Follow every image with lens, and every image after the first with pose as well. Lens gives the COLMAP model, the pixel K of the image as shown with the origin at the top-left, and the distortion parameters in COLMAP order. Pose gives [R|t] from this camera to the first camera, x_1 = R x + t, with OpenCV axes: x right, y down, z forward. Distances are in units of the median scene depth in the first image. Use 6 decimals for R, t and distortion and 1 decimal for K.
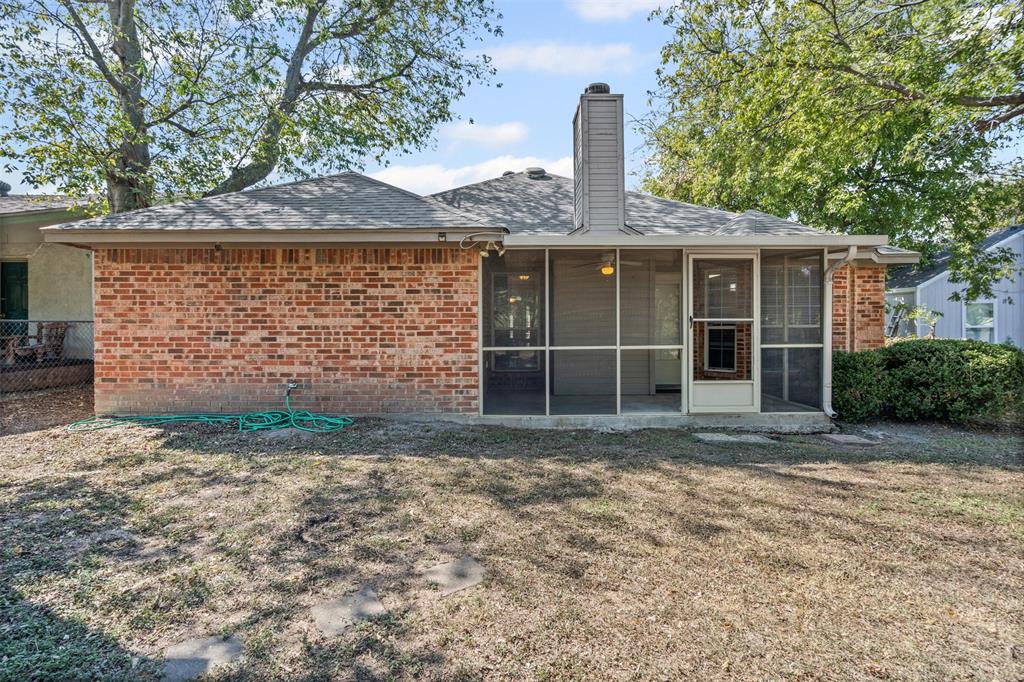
lens RADIAL K [[467.1, 0, 511.0], [0, 467.1, 334.2], [0, 0, 1]] dist [0.001495, 0.001227]
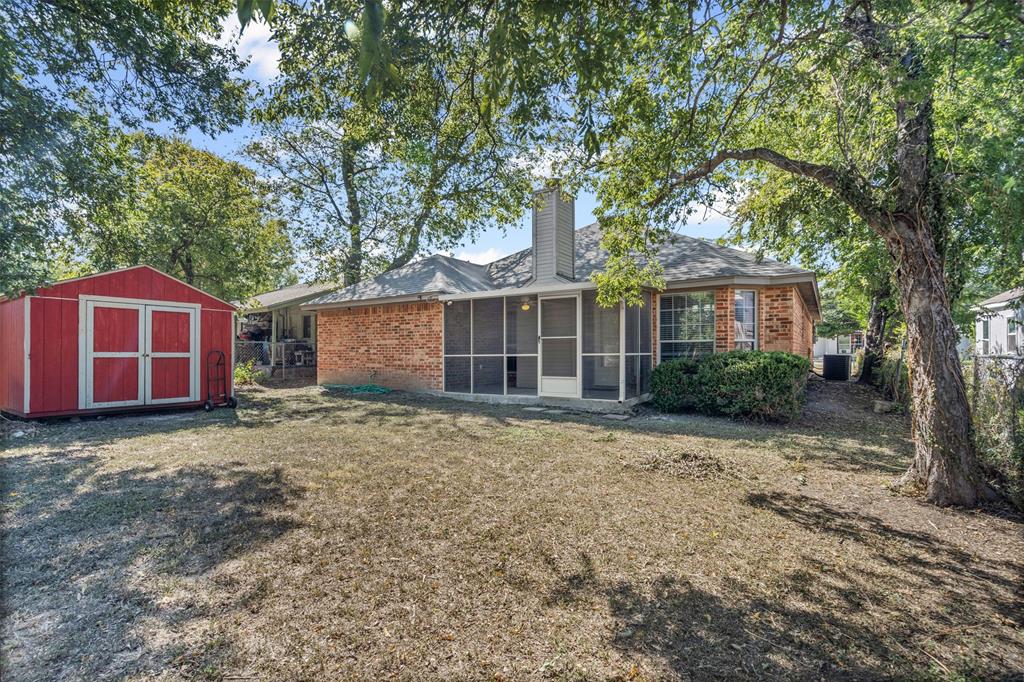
lens RADIAL K [[467.1, 0, 514.1], [0, 467.1, 348.8], [0, 0, 1]] dist [0.001495, 0.001227]
pose [[0.834808, -0.005047, -0.550517, 1.181249], [-0.001854, 0.999927, -0.011979, 0.025470], [0.550537, 0.011021, 0.834738, -0.383646]]
